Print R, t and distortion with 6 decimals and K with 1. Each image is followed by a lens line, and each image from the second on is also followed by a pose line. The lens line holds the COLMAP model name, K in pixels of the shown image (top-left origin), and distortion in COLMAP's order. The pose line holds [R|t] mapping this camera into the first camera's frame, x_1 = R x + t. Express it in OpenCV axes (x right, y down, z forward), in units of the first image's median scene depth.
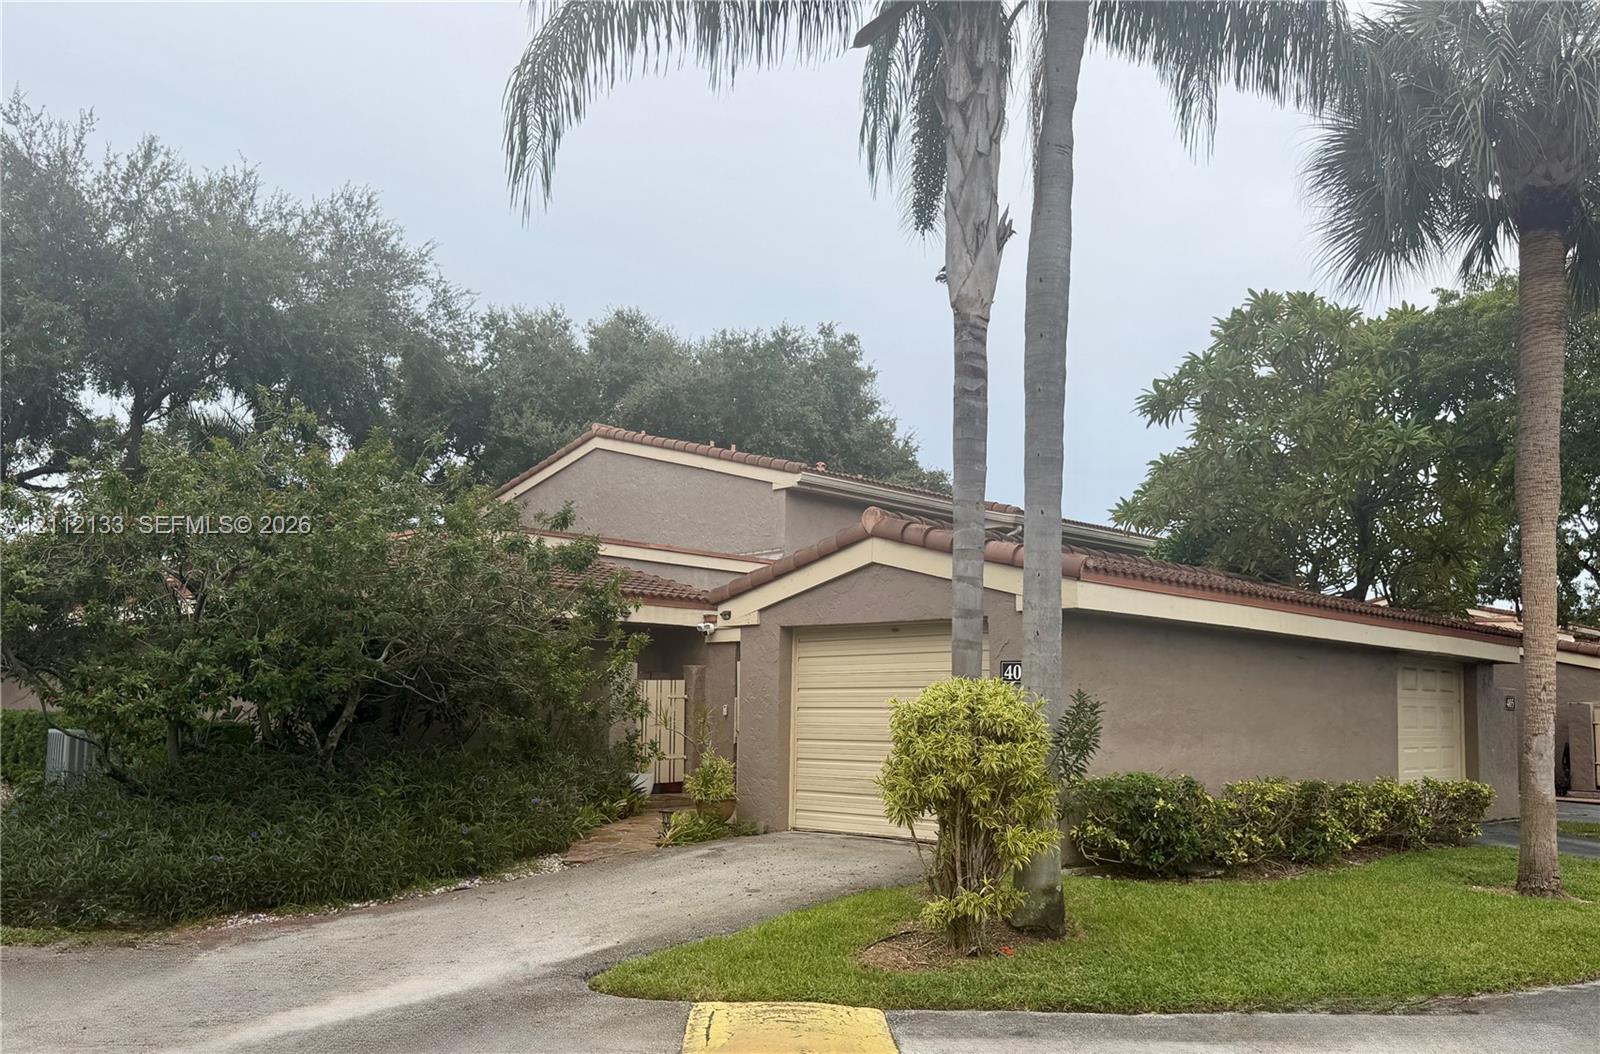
lens RADIAL K [[1317.1, 0, 792.0], [0, 1317.1, 609.1], [0, 0, 1]] dist [0.117756, -0.205246]
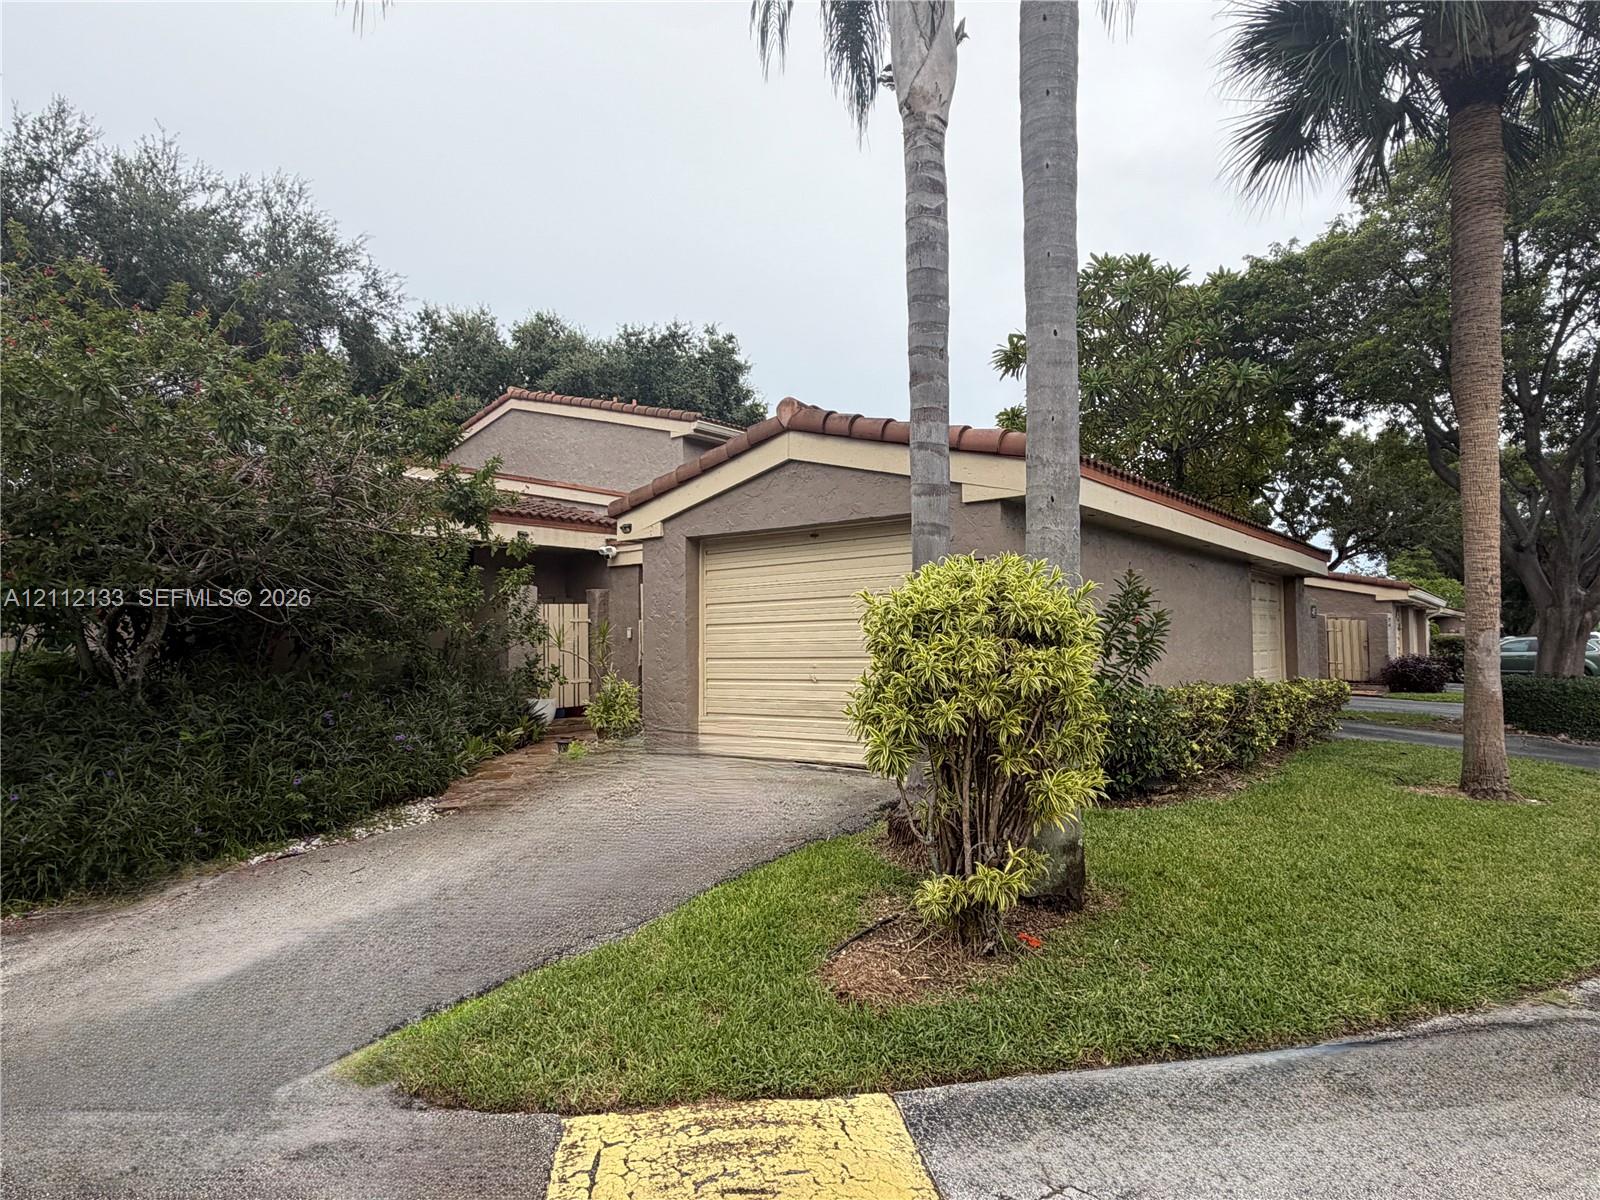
lens RADIAL K [[948.1, 0, 800.0], [0, 948.1, 600.0], [0, 0, 1]] dist [-0.004947, 0.002391]
pose [[0.992400, -0.019459, 0.121503, -0.010924], [0.015508, 0.999322, 0.033379, 0.035700], [-0.122071, -0.031241, 0.992030, 0.326933]]
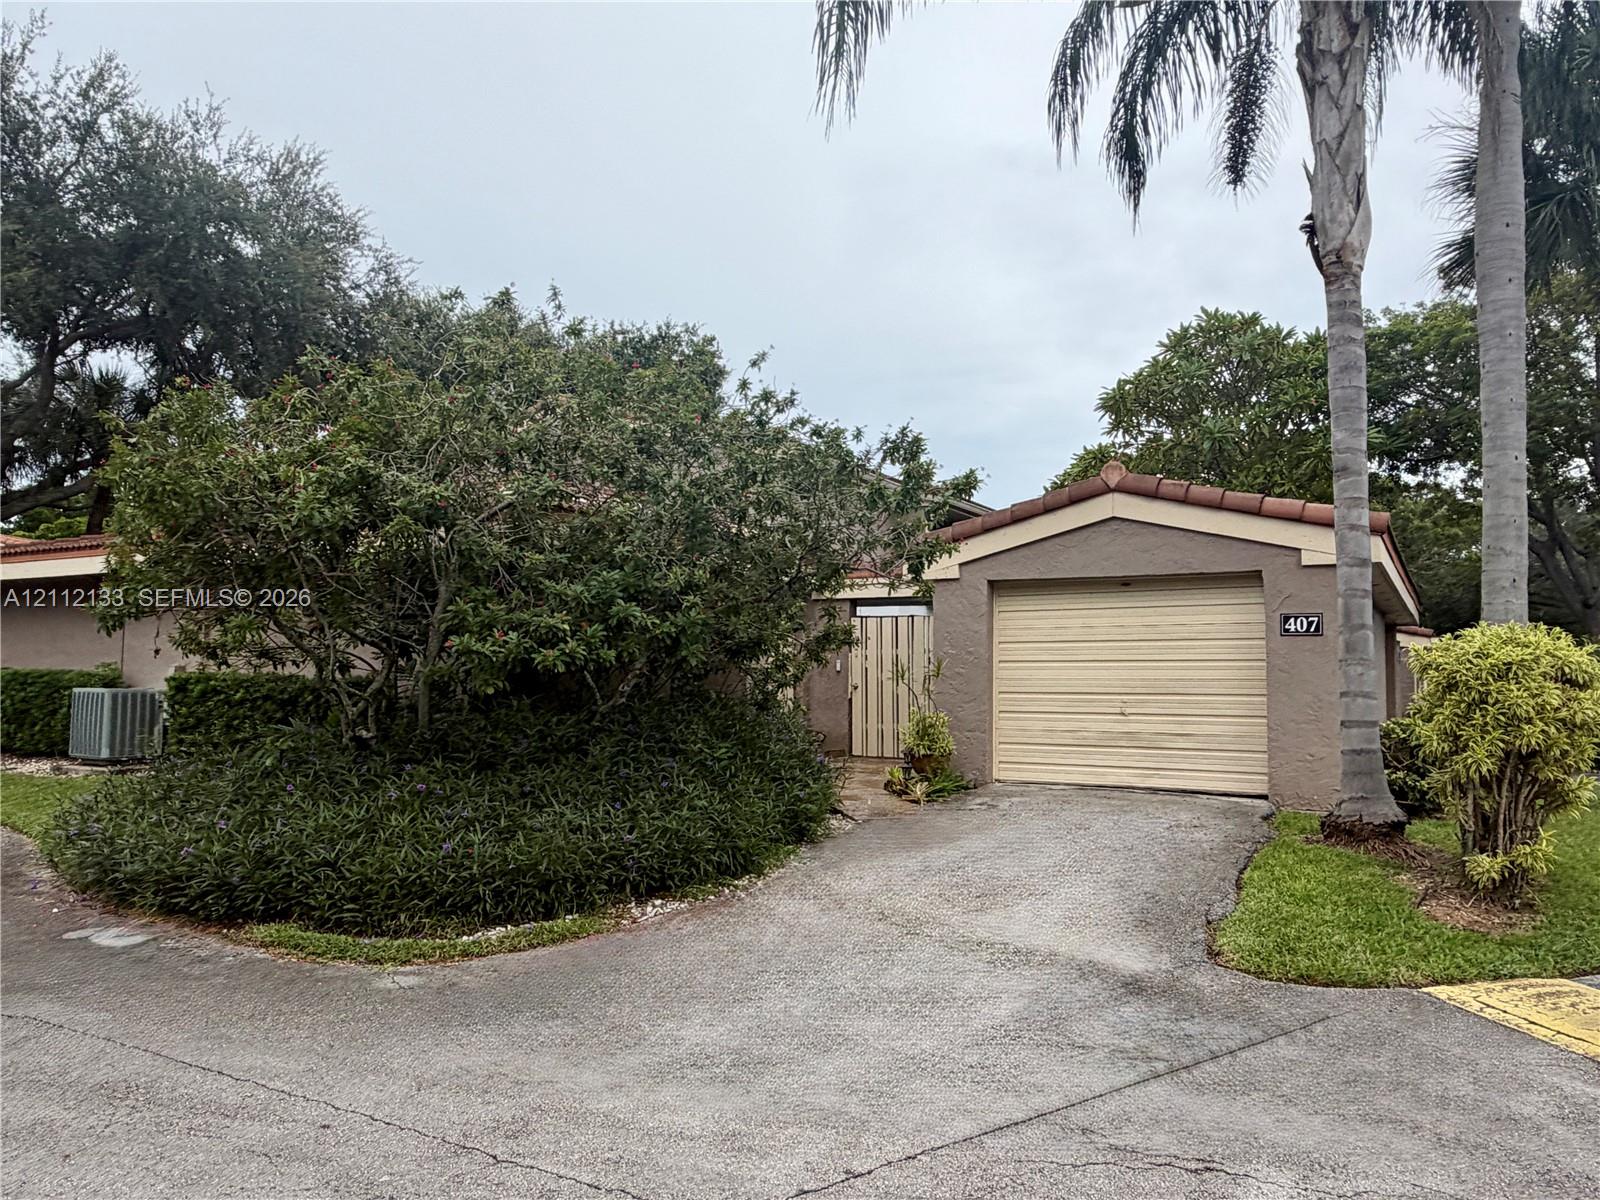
lens RADIAL K [[1097.7, 0, 802.7], [0, 1097.7, 603.2], [0, 0, 1]] dist [0.002924, -0.004963]
pose [[0.966228, 0.012526, 0.257383, -0.354218], [-0.016162, 0.999797, 0.012018, 0.022570], [-0.257180, -0.015772, 0.966235, 0.225815]]
